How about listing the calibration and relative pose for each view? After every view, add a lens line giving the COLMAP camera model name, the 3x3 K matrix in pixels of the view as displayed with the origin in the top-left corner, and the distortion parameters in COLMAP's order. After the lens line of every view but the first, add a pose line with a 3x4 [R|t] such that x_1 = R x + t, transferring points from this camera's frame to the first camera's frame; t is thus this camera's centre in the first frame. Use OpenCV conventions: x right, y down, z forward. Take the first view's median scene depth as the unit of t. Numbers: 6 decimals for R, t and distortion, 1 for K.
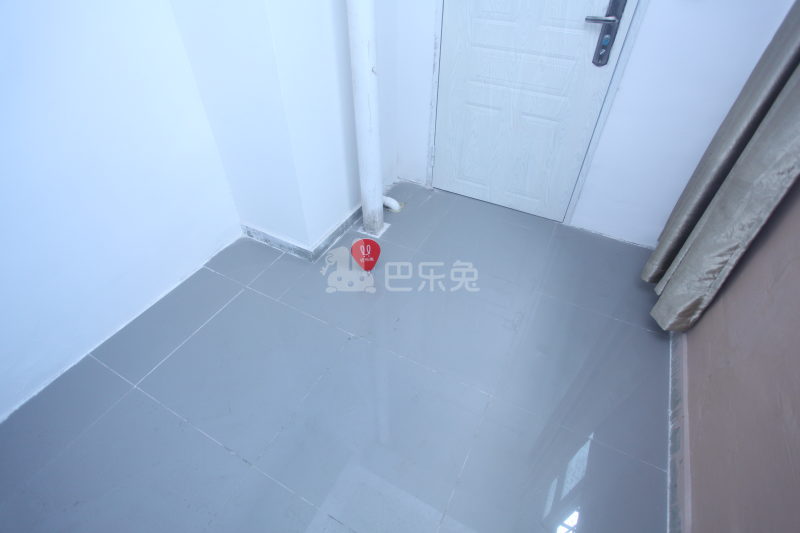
lens RADIAL K [[385.7, 0, 397.1], [0, 385.7, 265.3], [0, 0, 1]] dist [-0.043028, 0.014404]
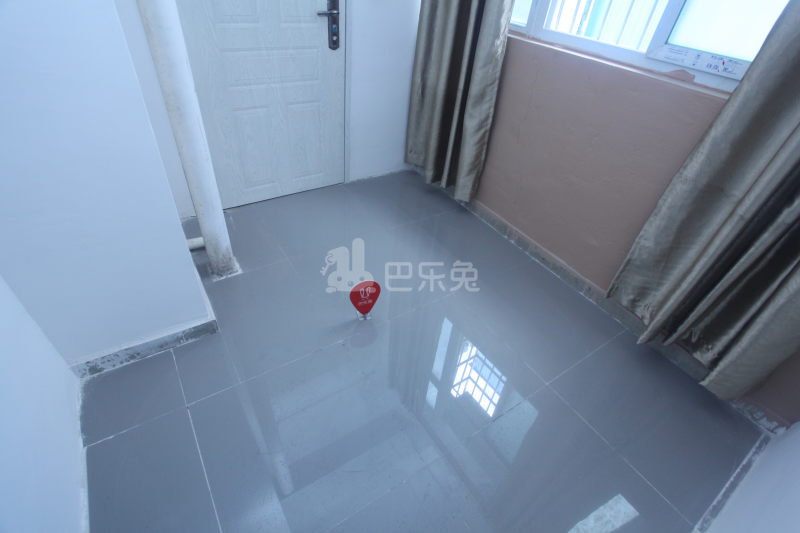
lens RADIAL K [[385.7, 0, 398.4], [0, 385.7, 268.3], [0, 0, 1]] dist [-0.043028, 0.014404]
pose [[0.484124, -0.530174, 0.696088, -0.552165], [0.526610, 0.811866, 0.252103, -0.126517], [-0.698788, 0.244518, 0.672239, 0.157393]]
